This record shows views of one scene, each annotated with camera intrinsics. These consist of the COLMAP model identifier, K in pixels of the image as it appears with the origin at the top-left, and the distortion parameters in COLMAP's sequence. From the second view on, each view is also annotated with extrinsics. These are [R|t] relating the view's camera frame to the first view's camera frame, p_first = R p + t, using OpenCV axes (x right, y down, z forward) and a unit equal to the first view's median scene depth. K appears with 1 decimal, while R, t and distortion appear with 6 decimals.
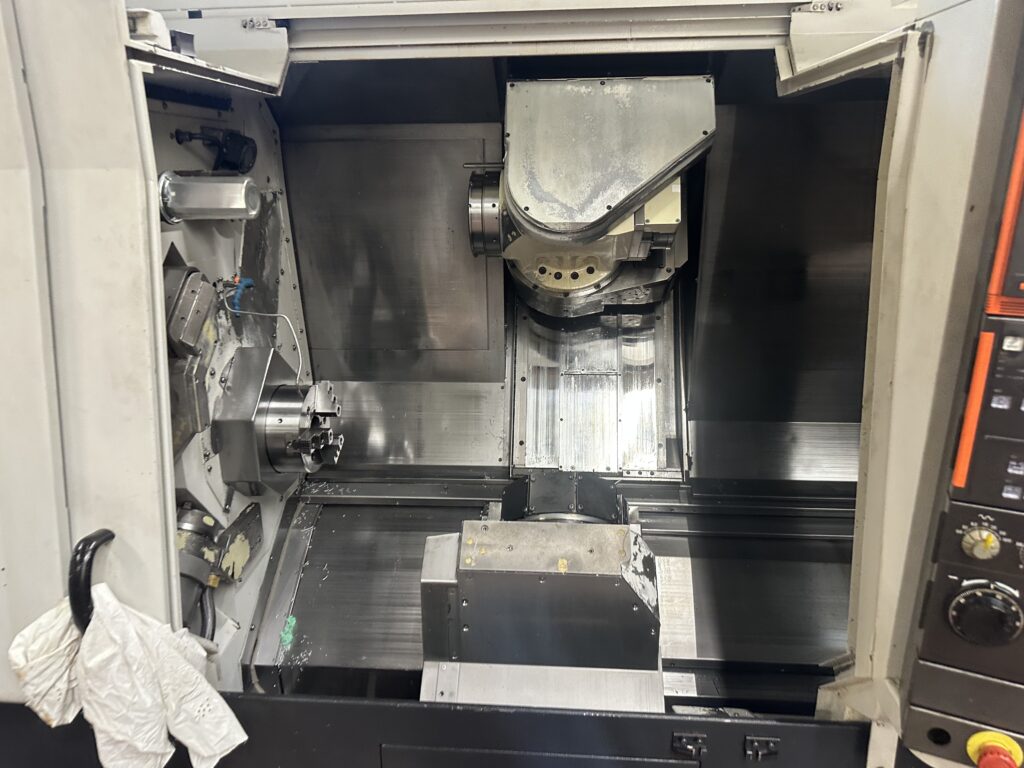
lens RADIAL K [[718.8, 0, 513.4], [0, 718.8, 388.1], [0, 0, 1]] dist [0.056441, -0.087583]
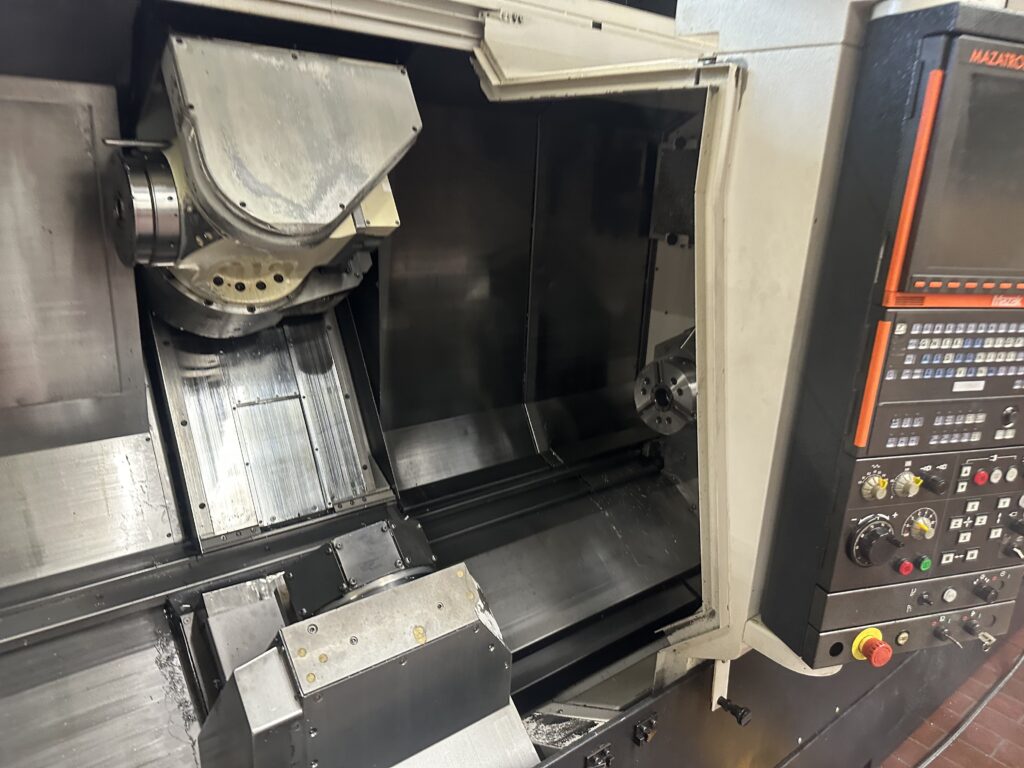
lens RADIAL K [[718.8, 0, 513.4], [0, 718.8, 388.1], [0, 0, 1]] dist [0.056441, -0.087583]
pose [[0.737257, -0.143674, 0.660158, -0.309965], [0.137795, 0.988565, 0.061259, -0.059570], [-0.661411, 0.045803, 0.748624, 0.226106]]
